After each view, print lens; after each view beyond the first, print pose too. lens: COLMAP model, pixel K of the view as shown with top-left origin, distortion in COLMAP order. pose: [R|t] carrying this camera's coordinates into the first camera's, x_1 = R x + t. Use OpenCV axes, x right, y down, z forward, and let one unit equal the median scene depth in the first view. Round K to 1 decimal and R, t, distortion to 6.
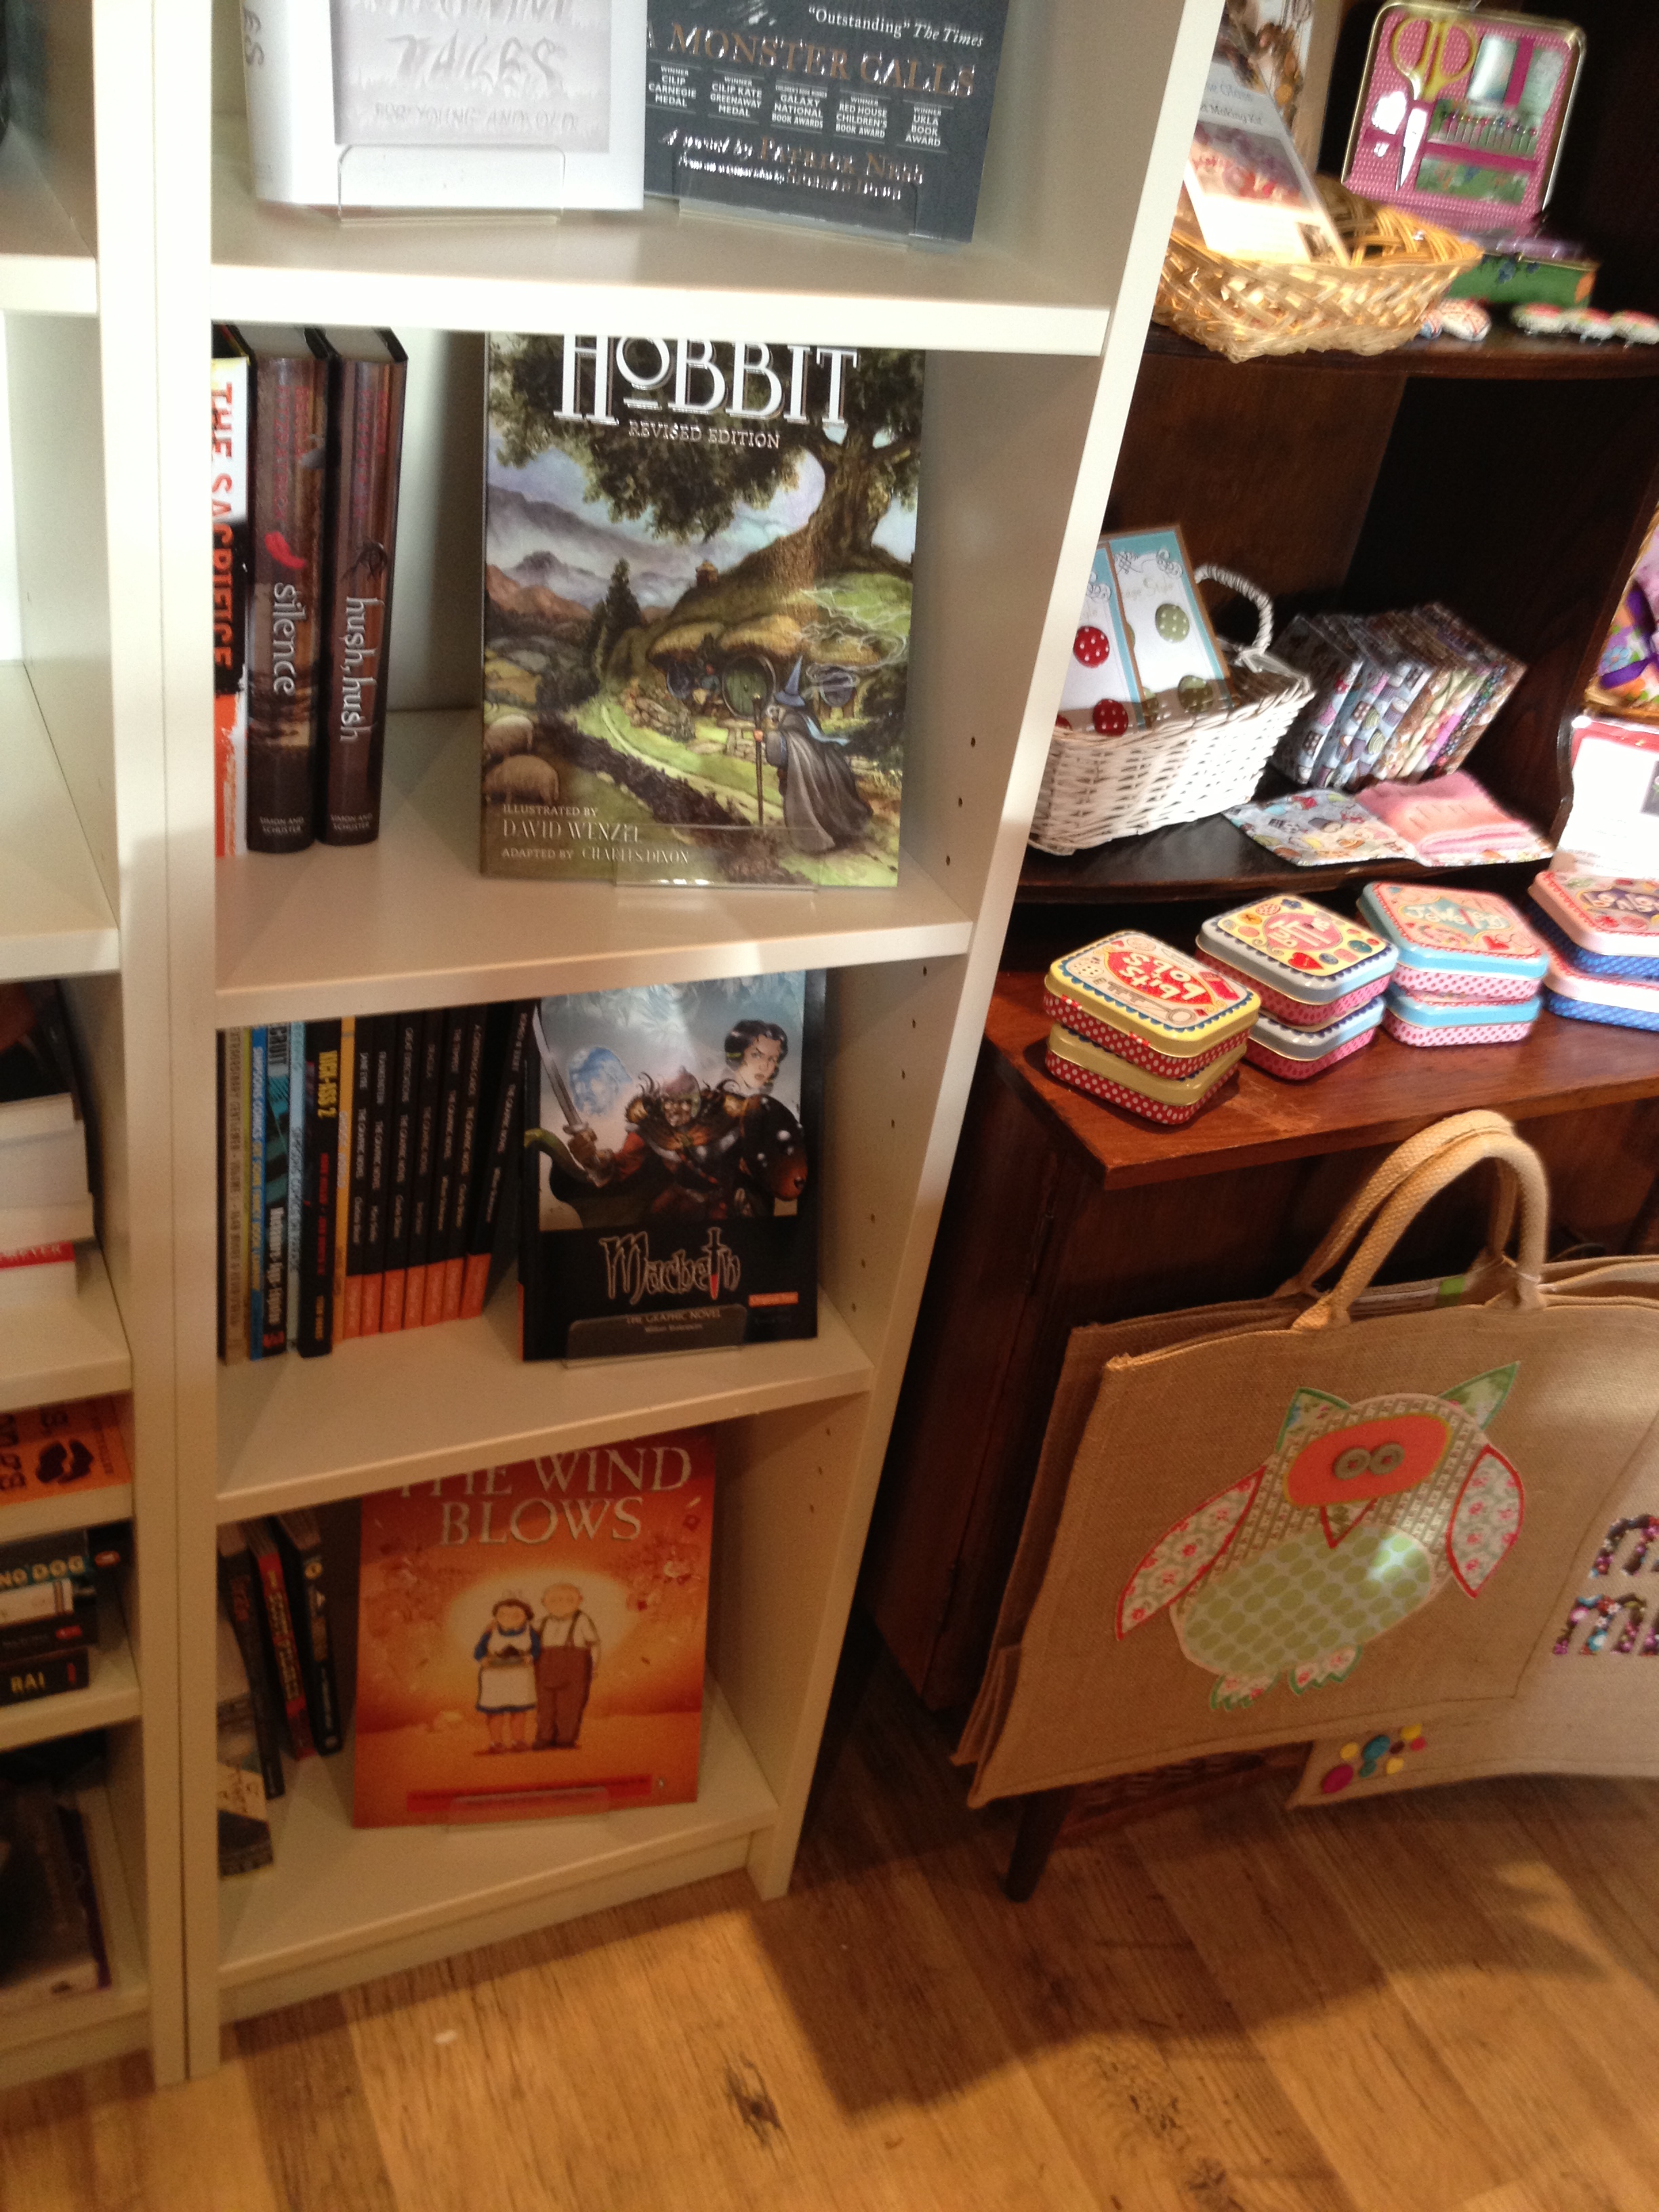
lens RADIAL K [[2089.7, 0, 829.2], [0, 2089.7, 1104.5], [0, 0, 1]] dist [0.009992, 0.000000]
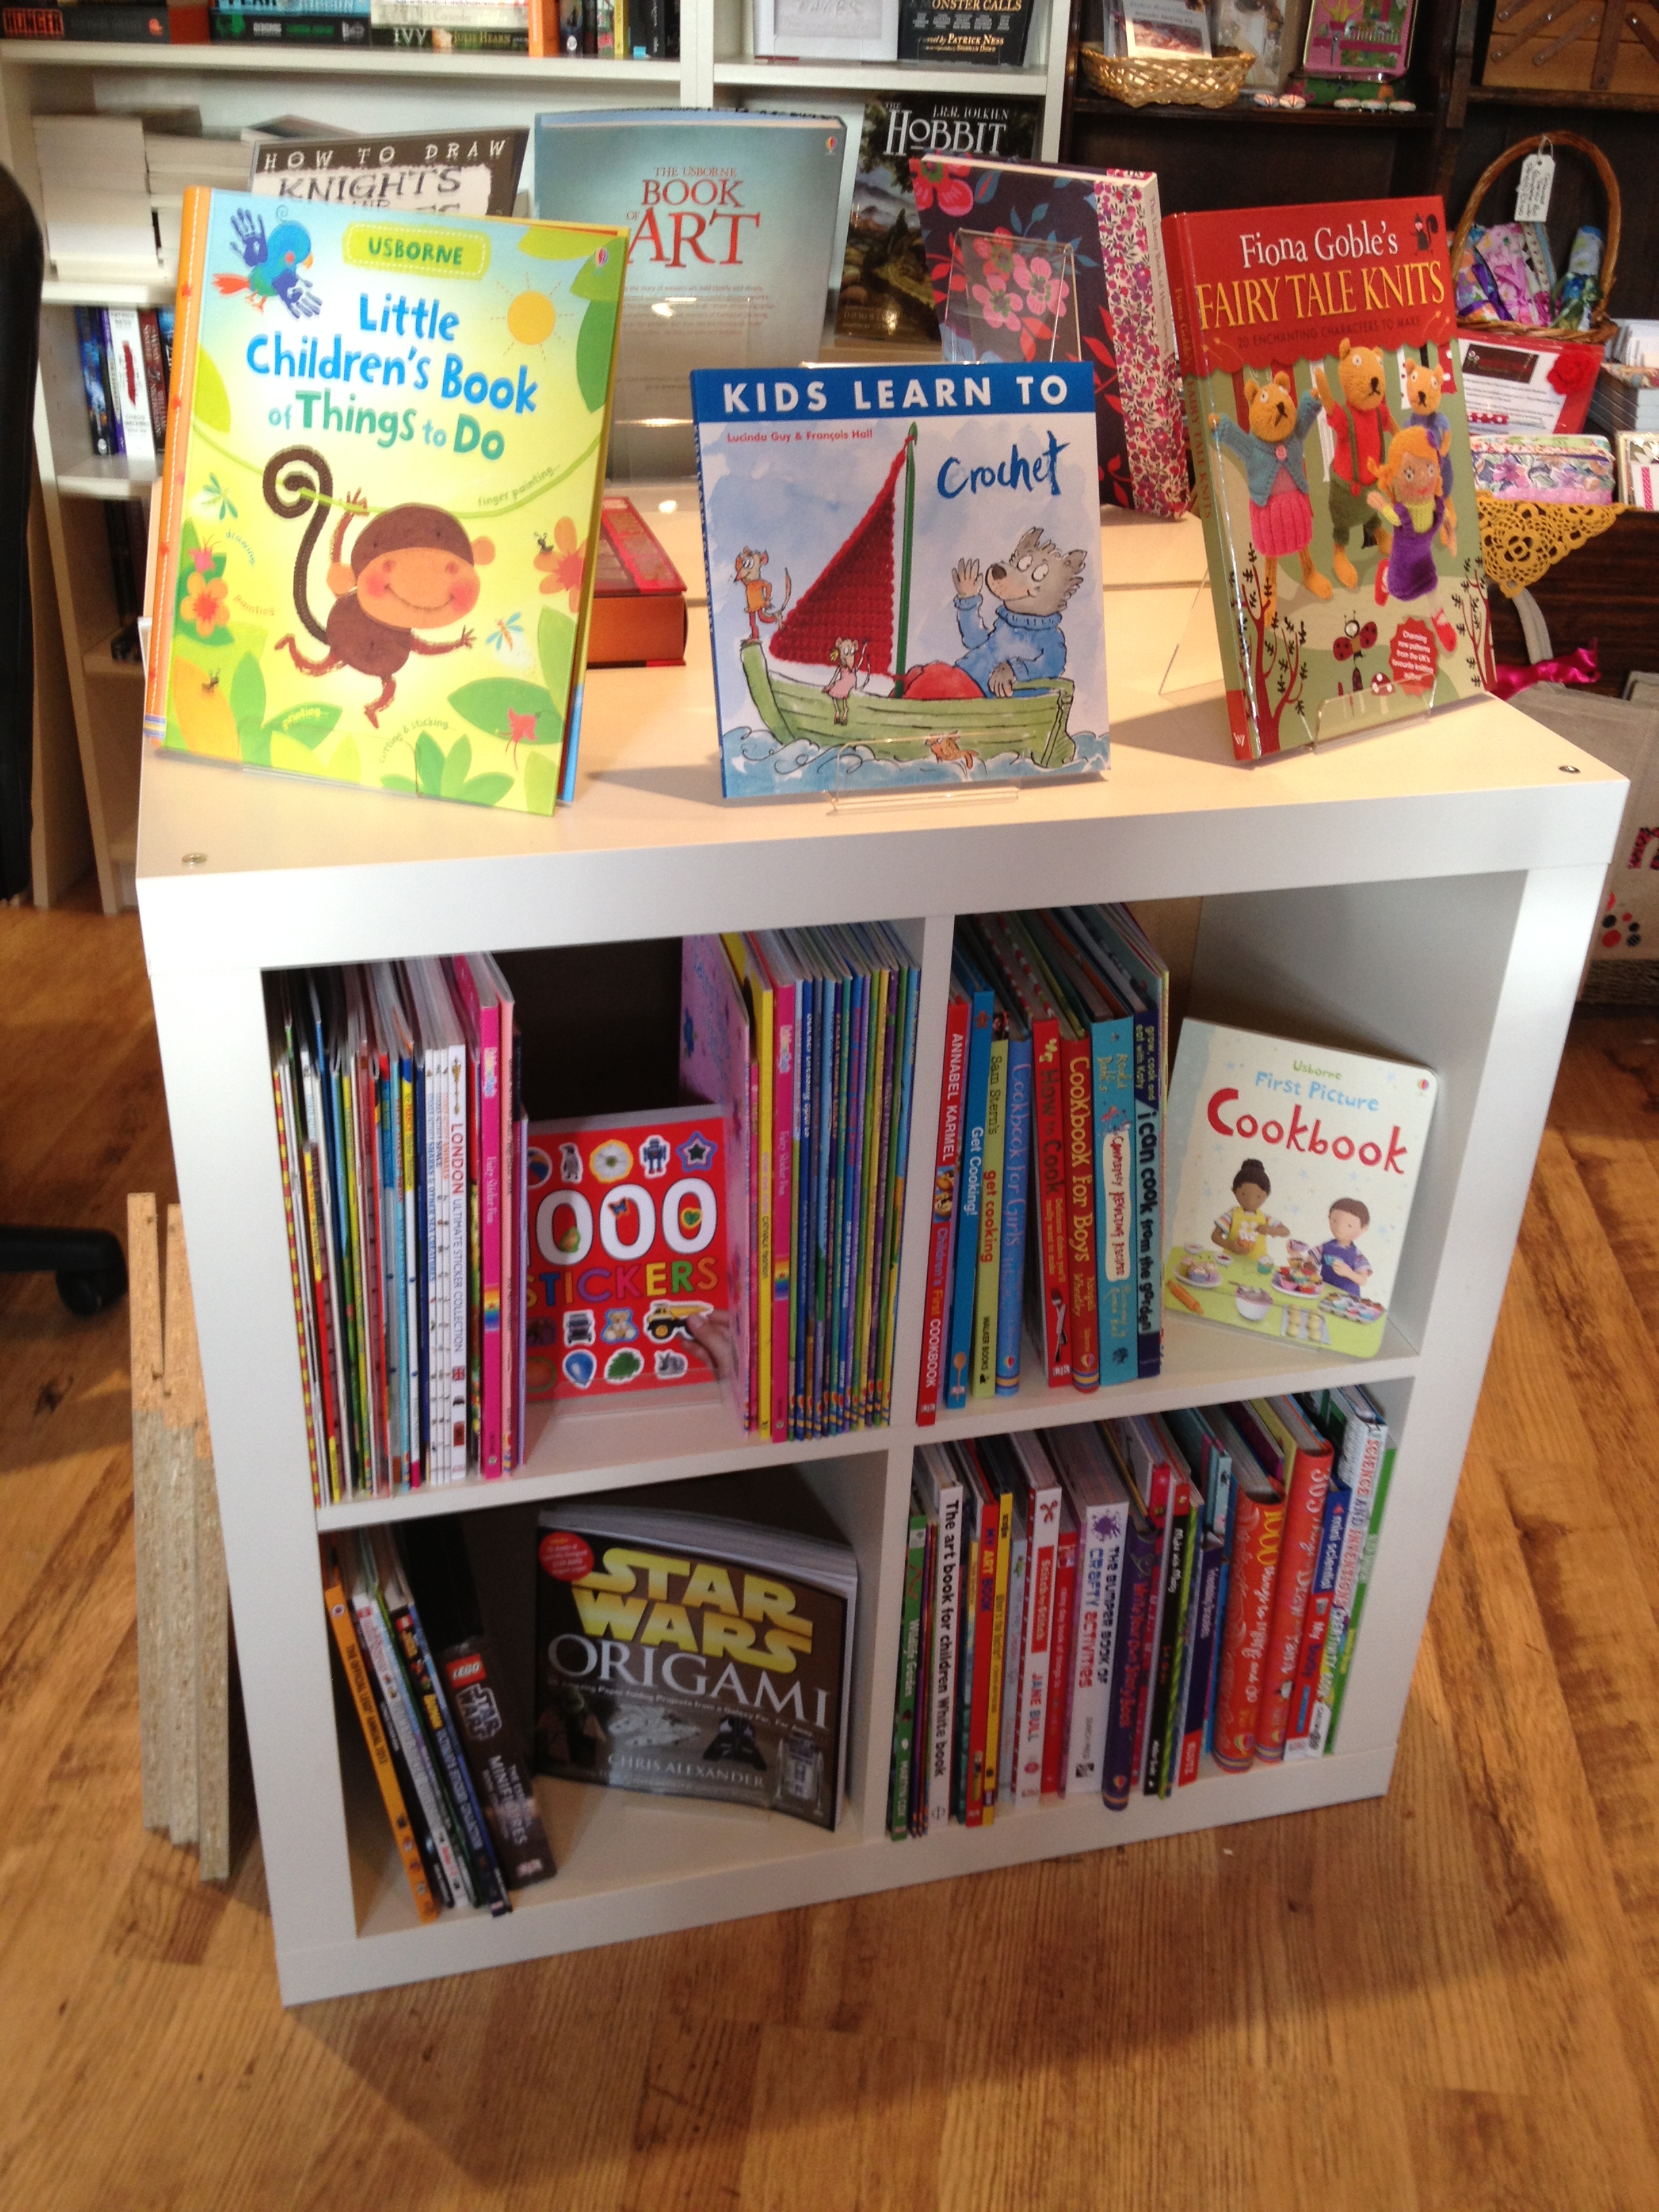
lens RADIAL K [[2269.9, 0, 828.2], [0, 2269.9, 1105.6], [0, 0, 1]] dist [-0.006538, 0.000000]
pose [[0.867612, 0.111976, -0.484469, 1.266562], [-0.189516, 0.975239, -0.113987, 1.120130], [0.459709, 0.190711, 0.867350, -1.198652]]
